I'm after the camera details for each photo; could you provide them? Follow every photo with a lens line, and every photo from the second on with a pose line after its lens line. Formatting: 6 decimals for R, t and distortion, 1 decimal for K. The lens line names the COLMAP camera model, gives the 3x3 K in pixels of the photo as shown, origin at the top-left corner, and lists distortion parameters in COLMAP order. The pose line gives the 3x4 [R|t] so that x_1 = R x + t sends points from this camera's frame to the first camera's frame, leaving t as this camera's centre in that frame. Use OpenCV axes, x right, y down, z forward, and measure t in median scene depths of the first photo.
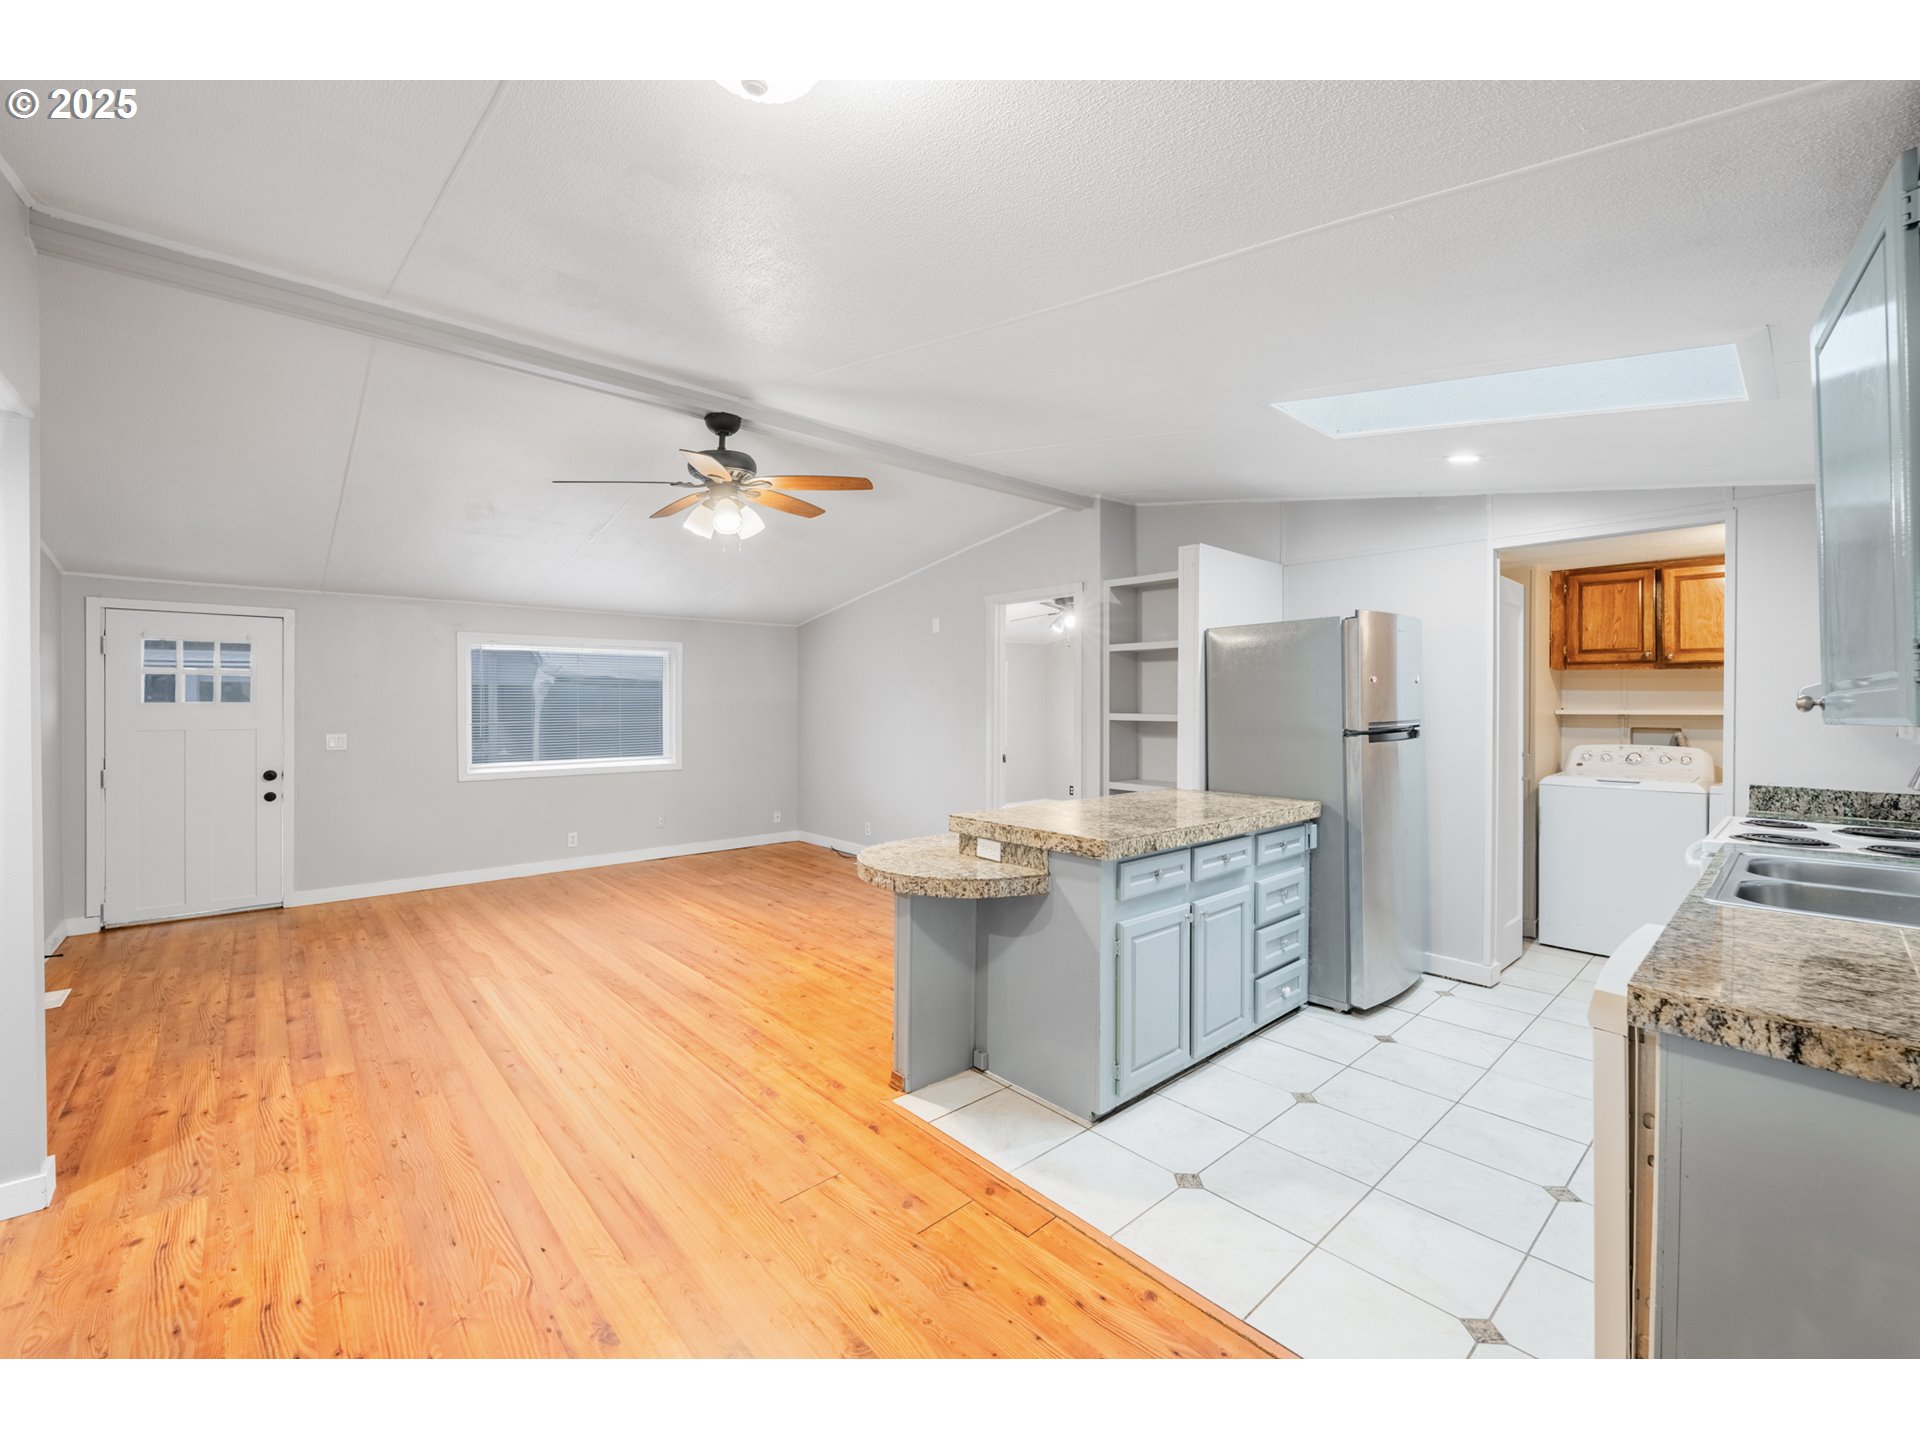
lens RADIAL K [[796.4, 0, 941.0], [0, 796.4, 695.2], [0, 0, 1]] dist [-0.008250, -0.002297]
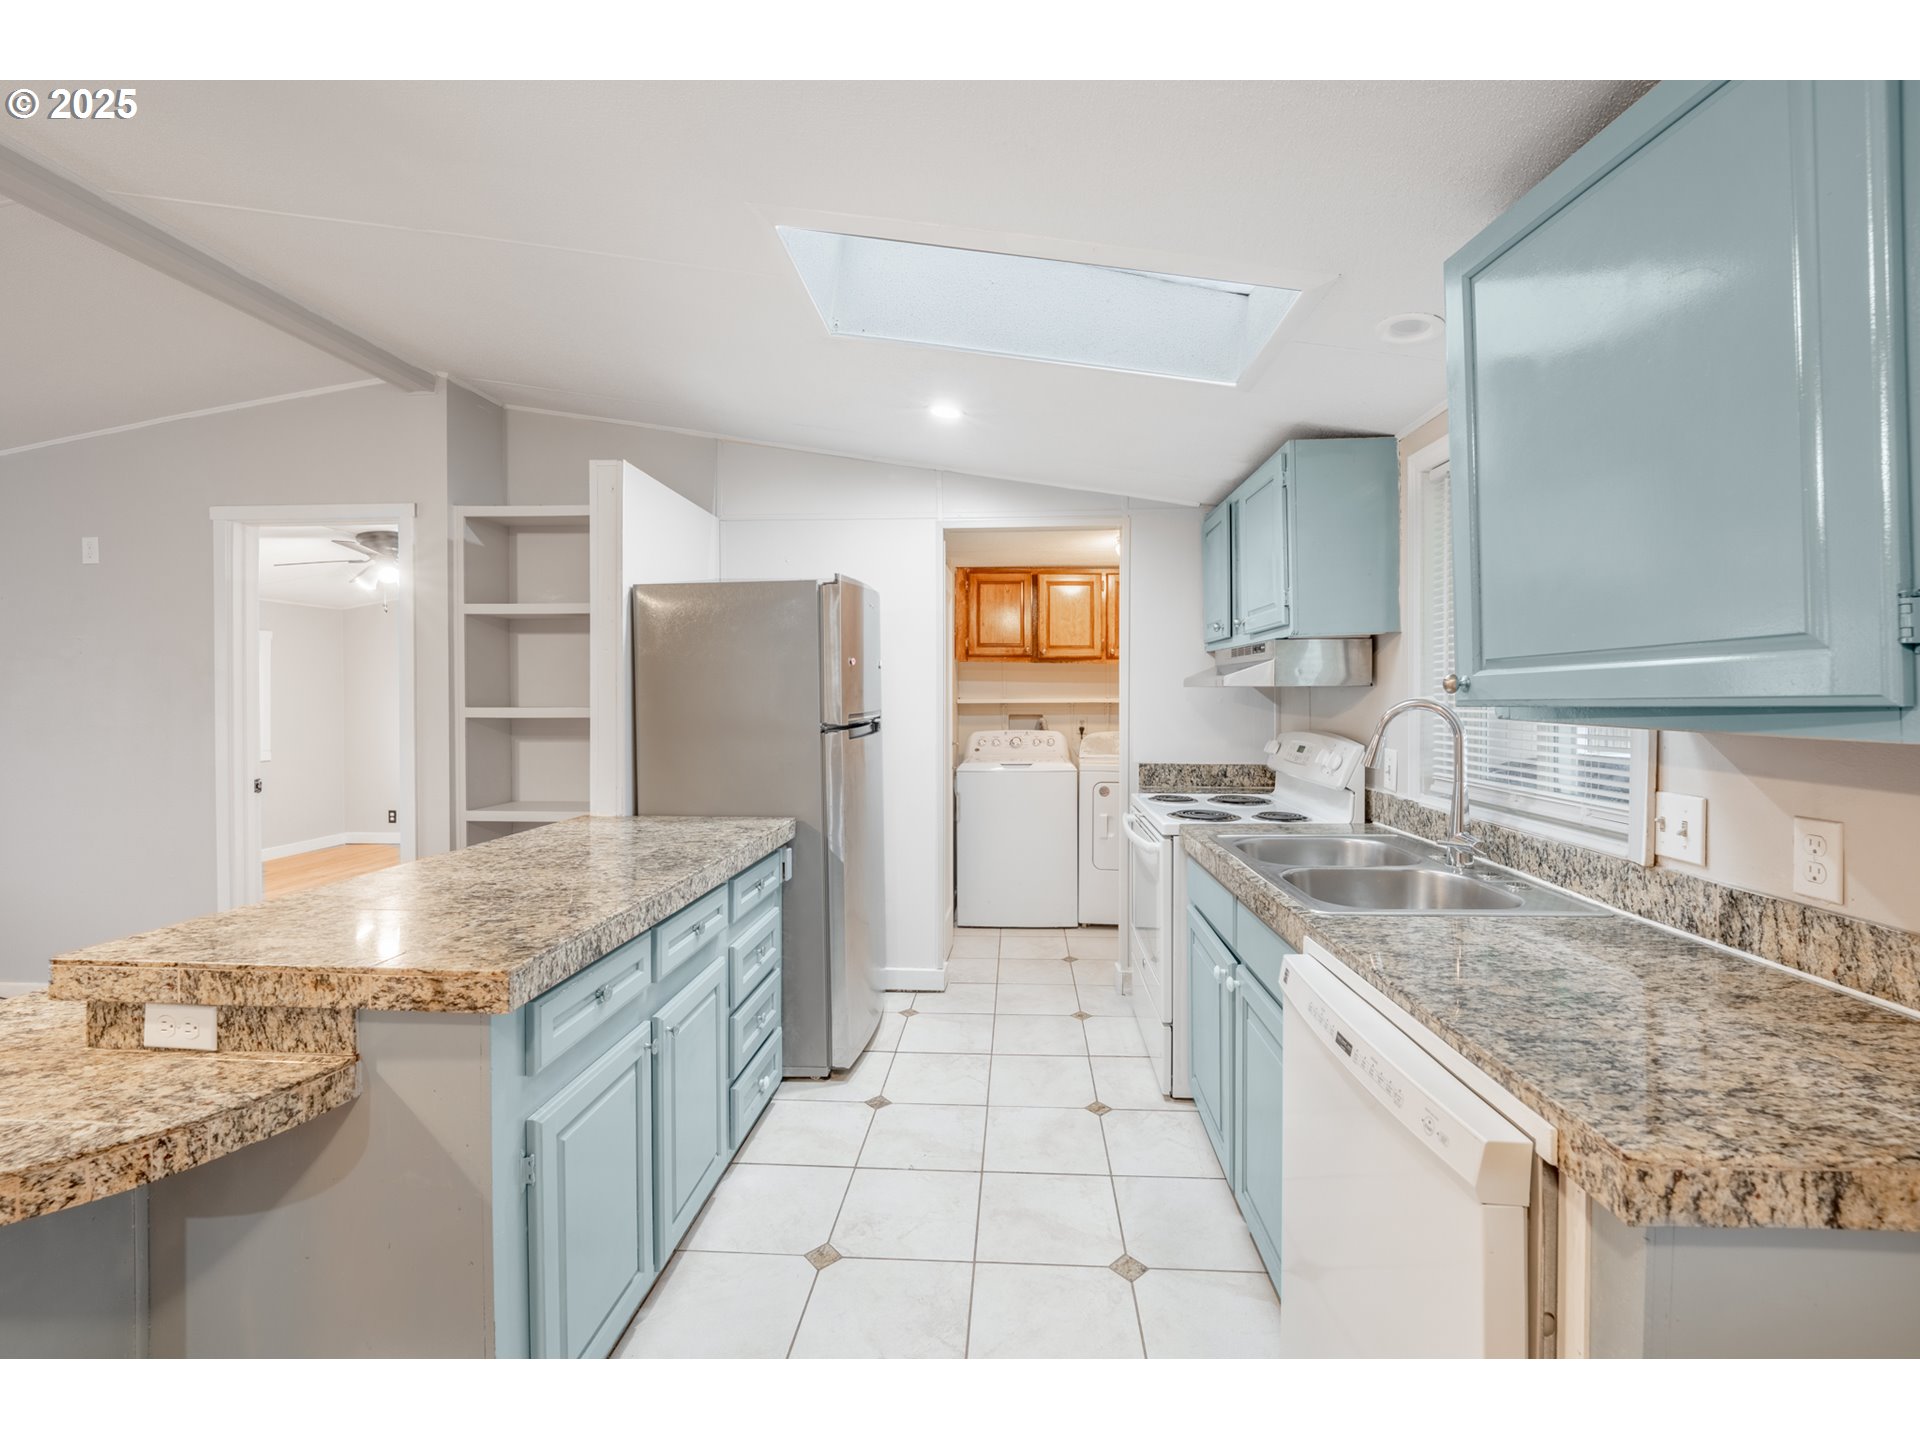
lens RADIAL K [[796.4, 0, 990.2], [0, 796.4, 704.9], [0, 0, 1]] dist [-0.008250, -0.002297]
pose [[0.685879, -0.009405, 0.727655, 0.047999], [-0.005758, 0.999815, 0.018350, 0.009177], [-0.727693, -0.016776, 0.685698, 0.357361]]
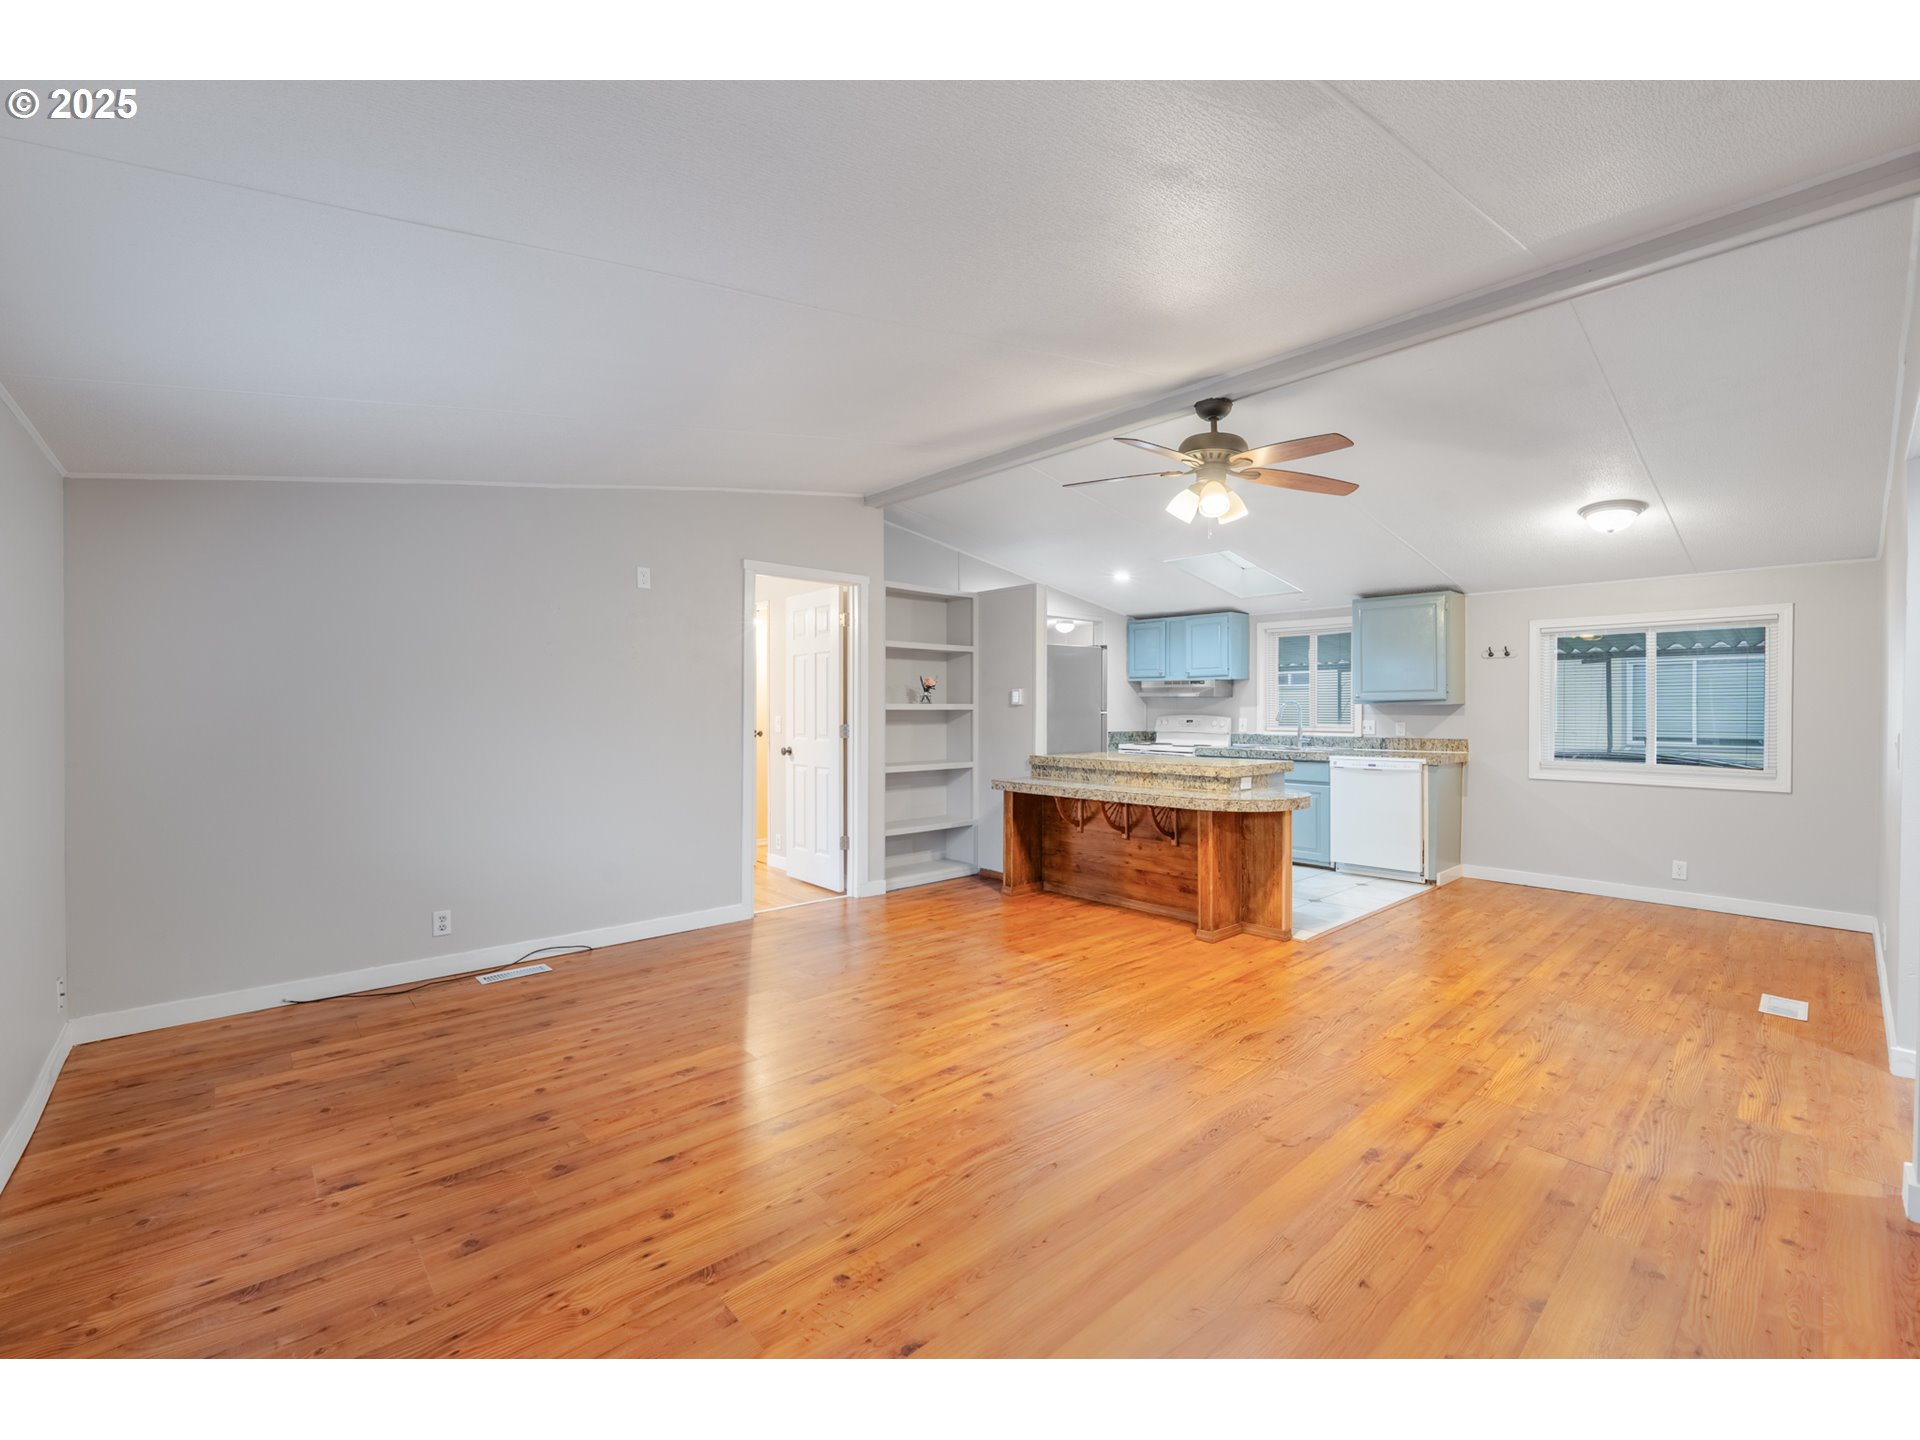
lens RADIAL K [[796.4, 0, 958.9], [0, 796.4, 716.1], [0, 0, 1]] dist [-0.008250, -0.002297]
pose [[-0.015060, -0.010015, 0.999836, -1.366909], [-0.011896, 0.999881, 0.009836, 0.044265], [-0.999816, -0.011746, -0.015178, 1.434724]]
